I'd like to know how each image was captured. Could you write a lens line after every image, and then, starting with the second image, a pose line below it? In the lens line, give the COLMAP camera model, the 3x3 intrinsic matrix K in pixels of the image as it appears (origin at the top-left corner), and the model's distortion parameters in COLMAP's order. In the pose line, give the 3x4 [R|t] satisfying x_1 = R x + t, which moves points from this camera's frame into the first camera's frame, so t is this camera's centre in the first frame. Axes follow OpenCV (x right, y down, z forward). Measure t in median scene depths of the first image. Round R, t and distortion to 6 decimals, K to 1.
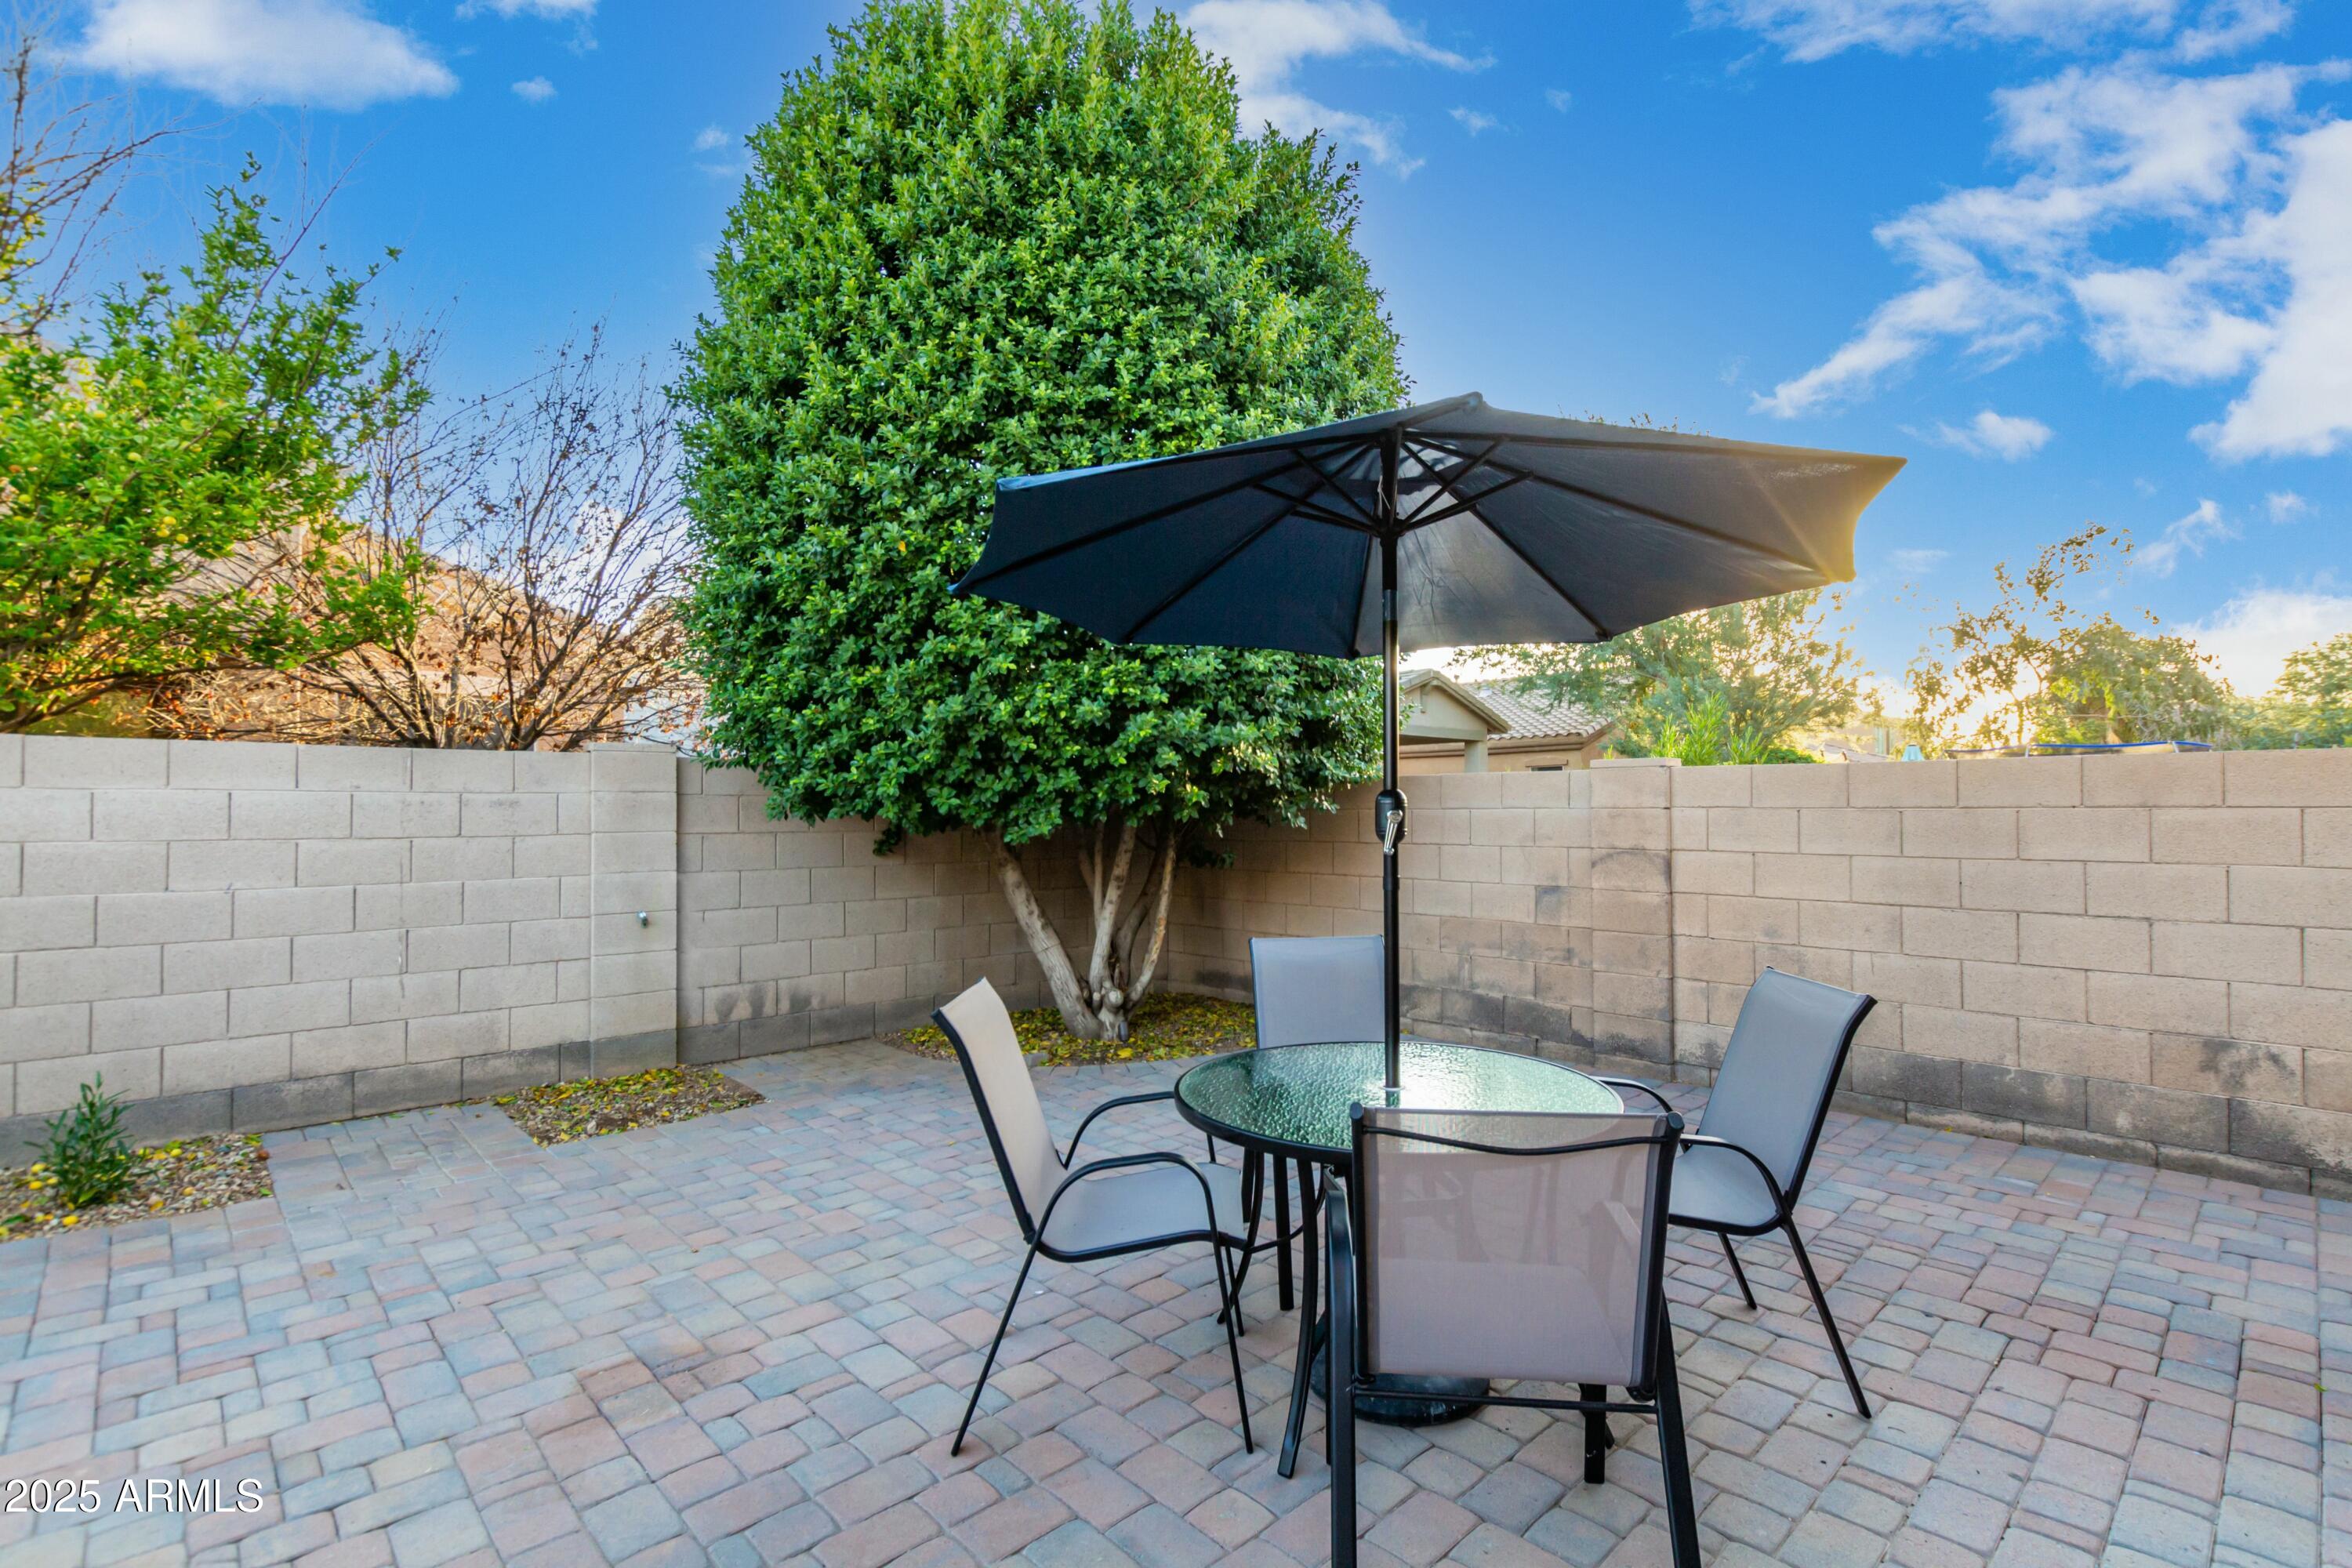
lens RADIAL K [[1076.0, 0, 1185.8], [0, 1076.0, 799.8], [0, 0, 1]] dist [0.001372, -0.001590]
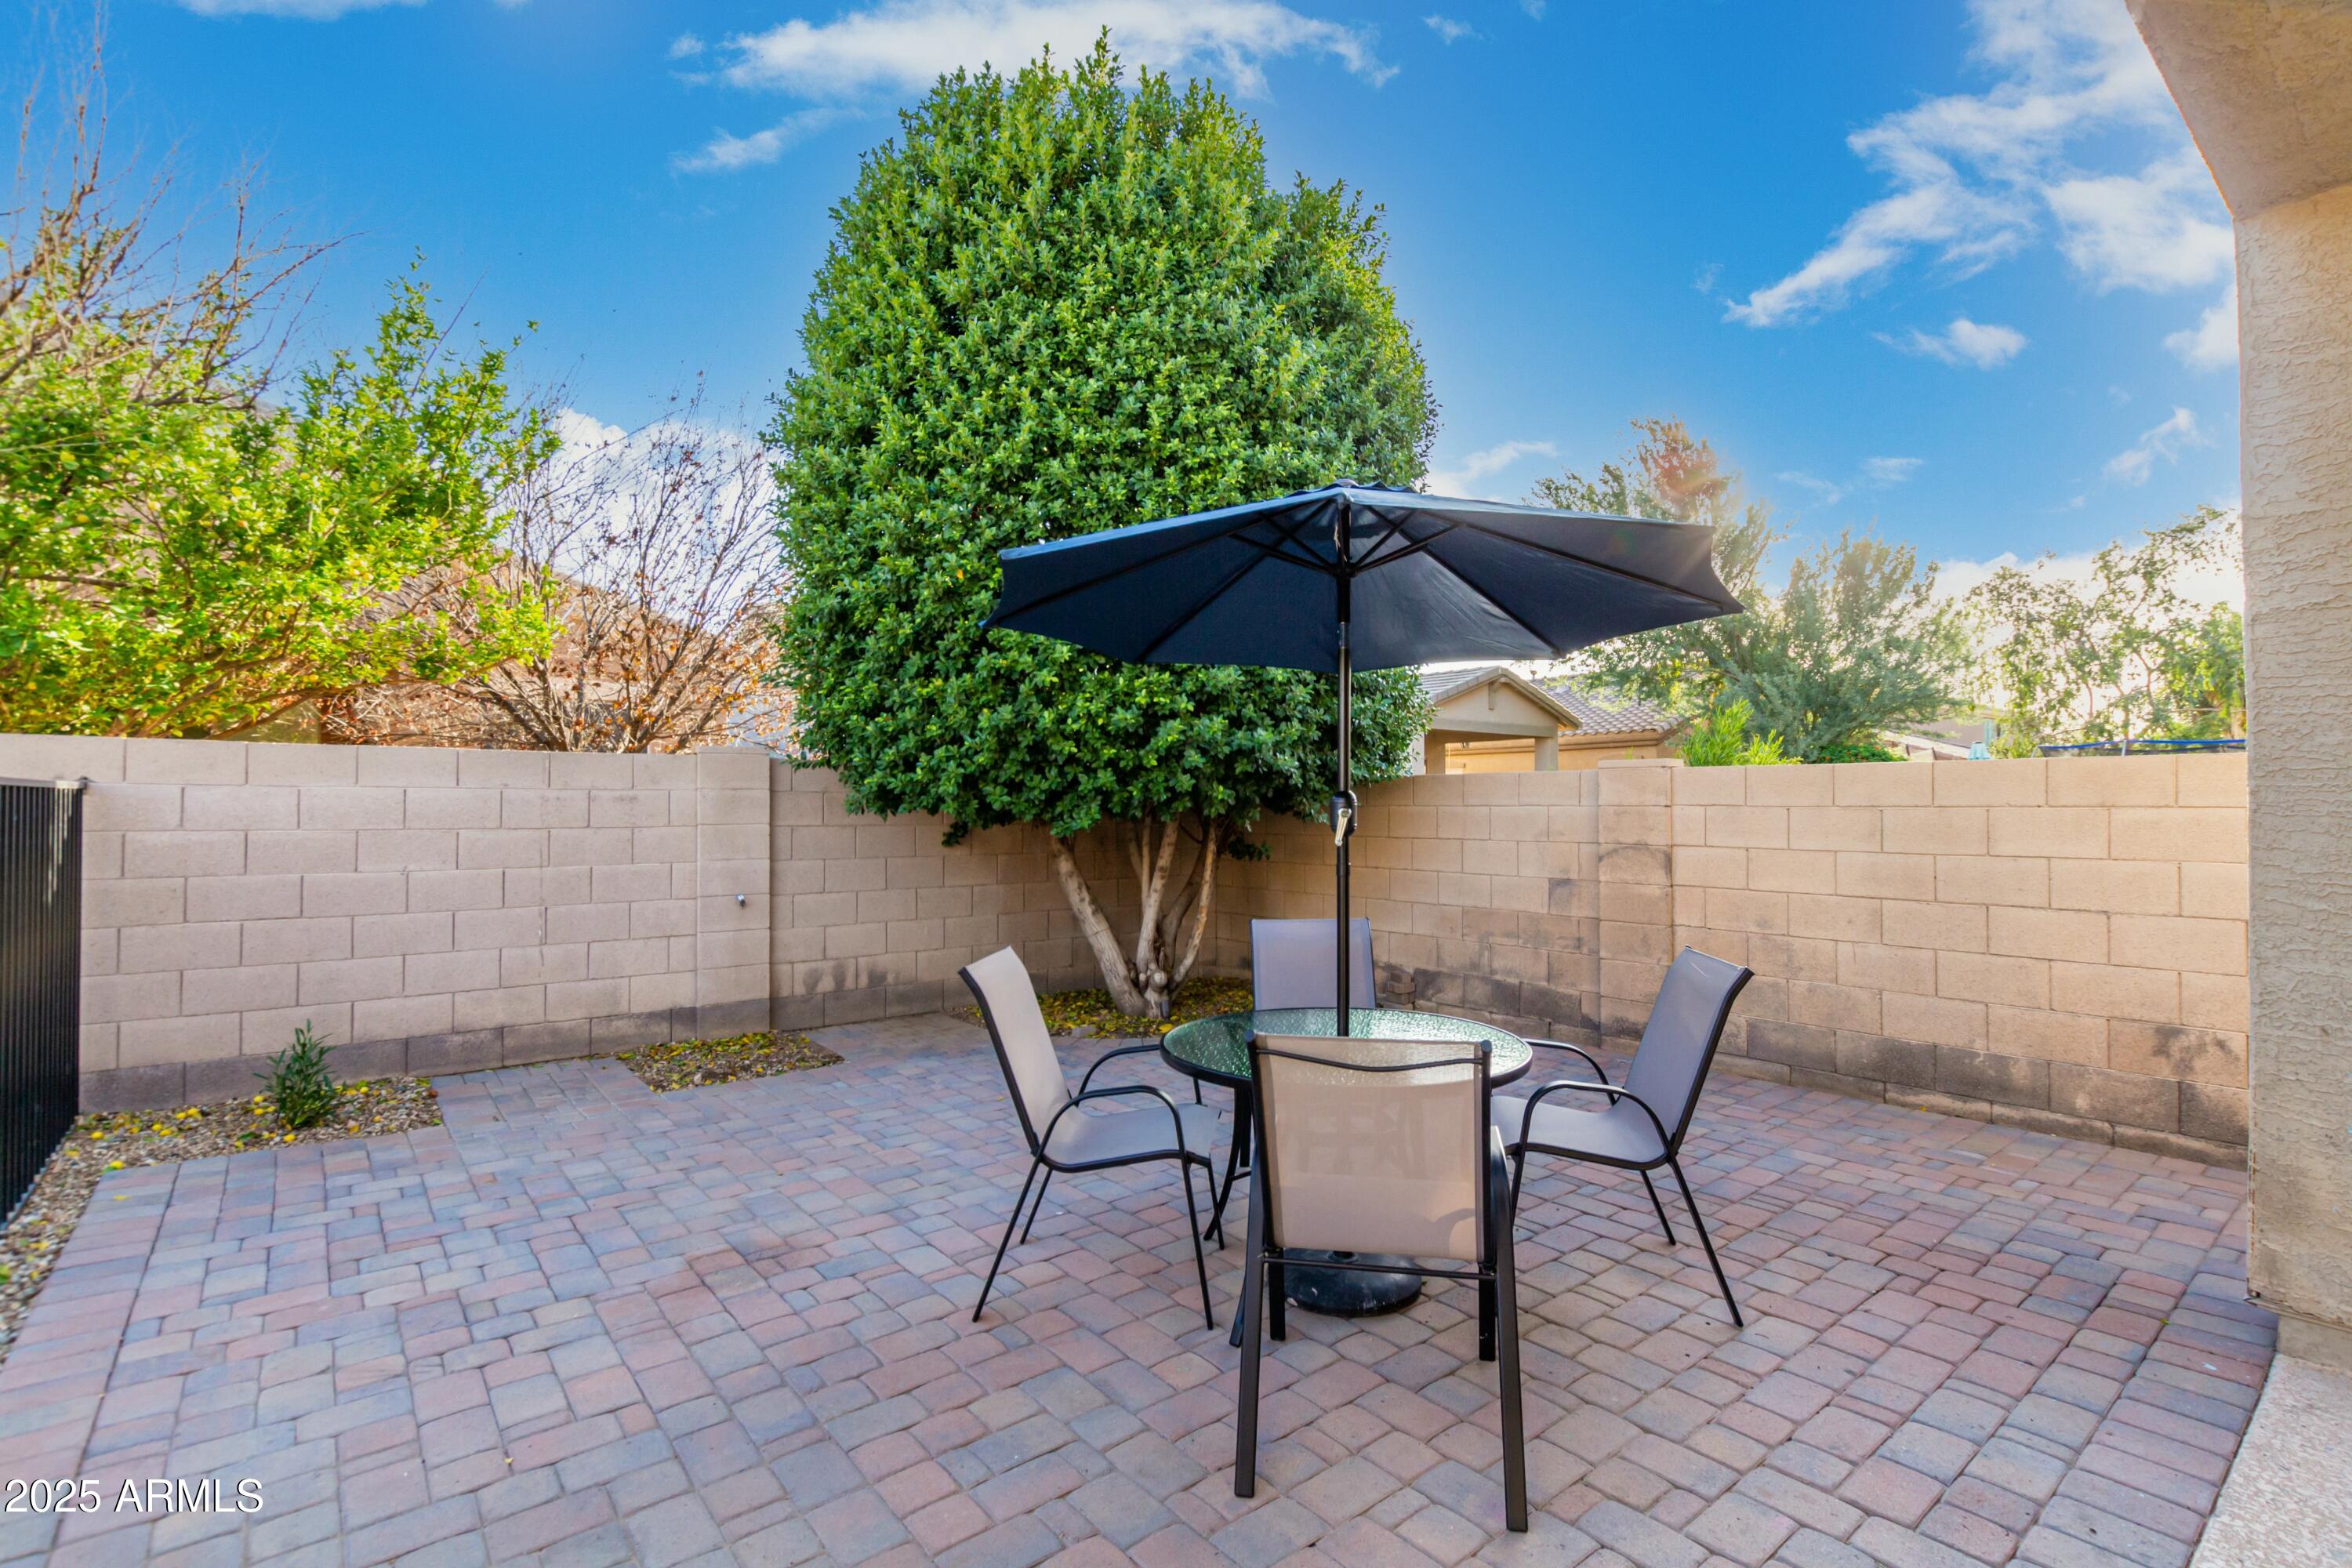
lens RADIAL K [[1076.0, 0, 1185.8], [0, 1076.0, 799.8], [0, 0, 1]] dist [0.001372, -0.001590]
pose [[0.996872, 0.002593, -0.078986, 0.062314], [-0.002256, 0.999988, 0.004366, -0.002409], [0.078996, -0.004174, 0.996866, -0.111714]]
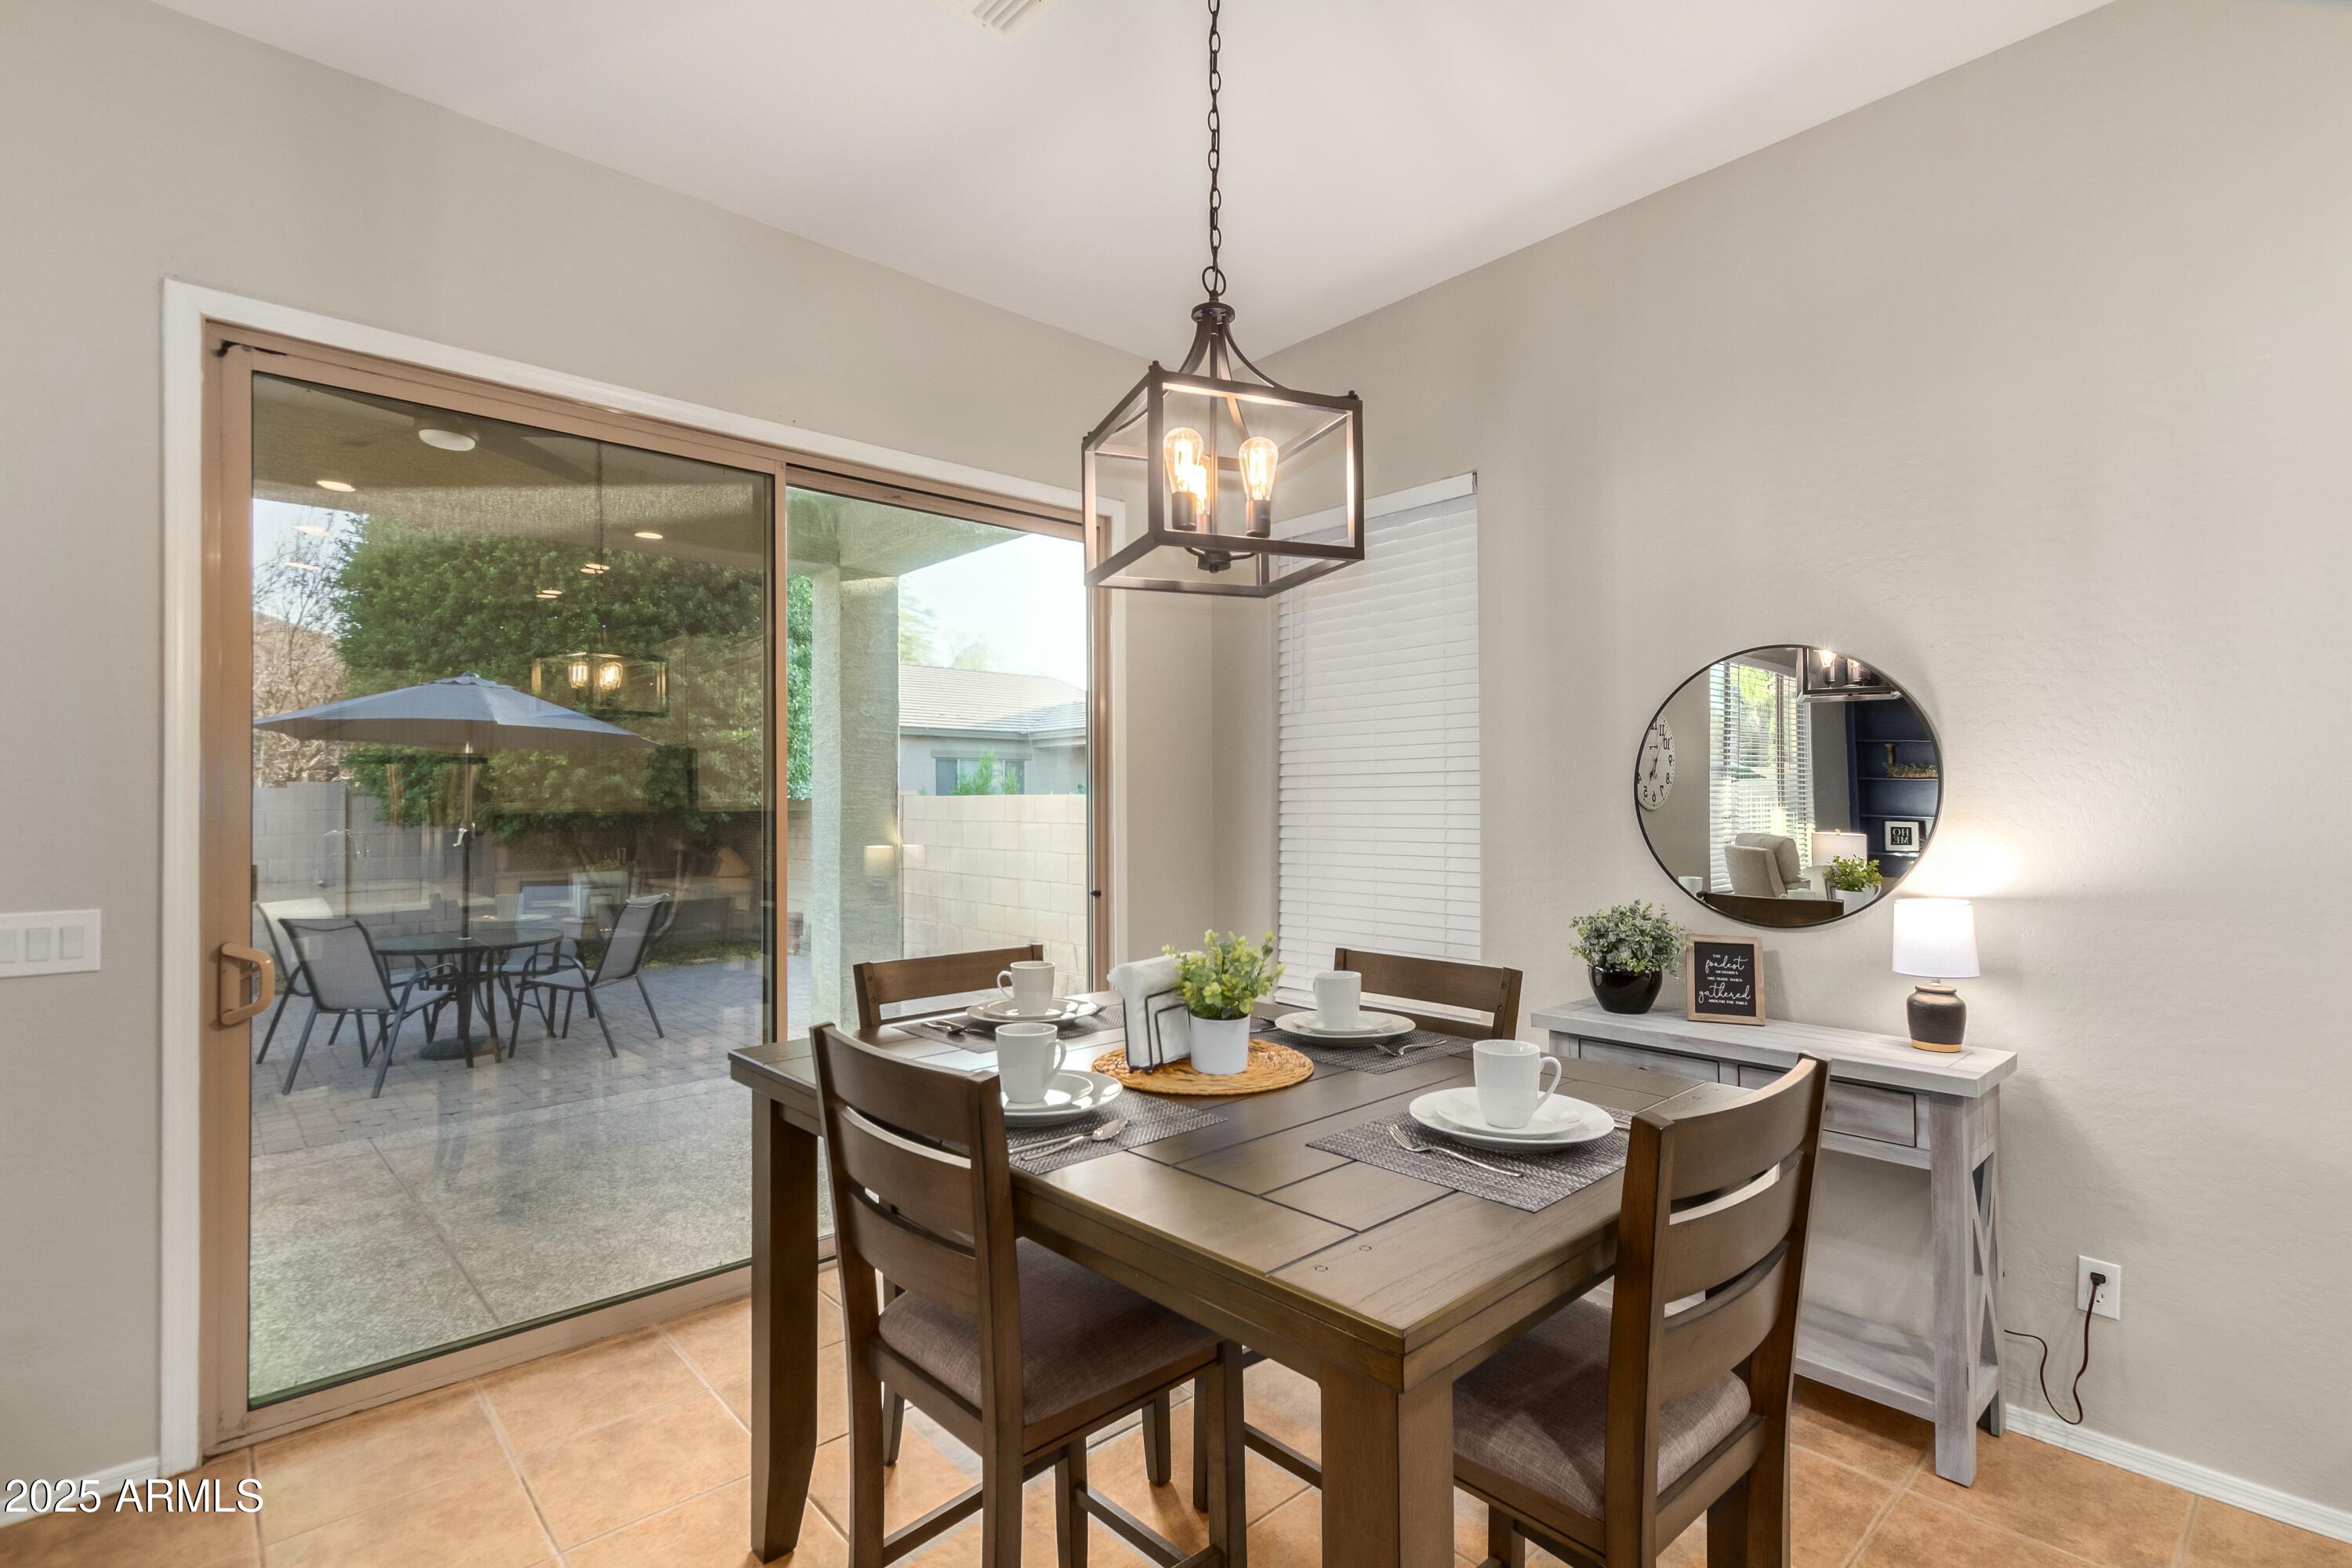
lens RADIAL K [[1076.0, 0, 1185.8], [0, 1076.0, 799.8], [0, 0, 1]] dist [0.001372, -0.001590]
pose [[0.999986, 0.000144, 0.005227, 1.020365], [-0.000160, 0.999996, 0.002910, -0.034332], [-0.005227, -0.002910, 0.999982, -0.843689]]
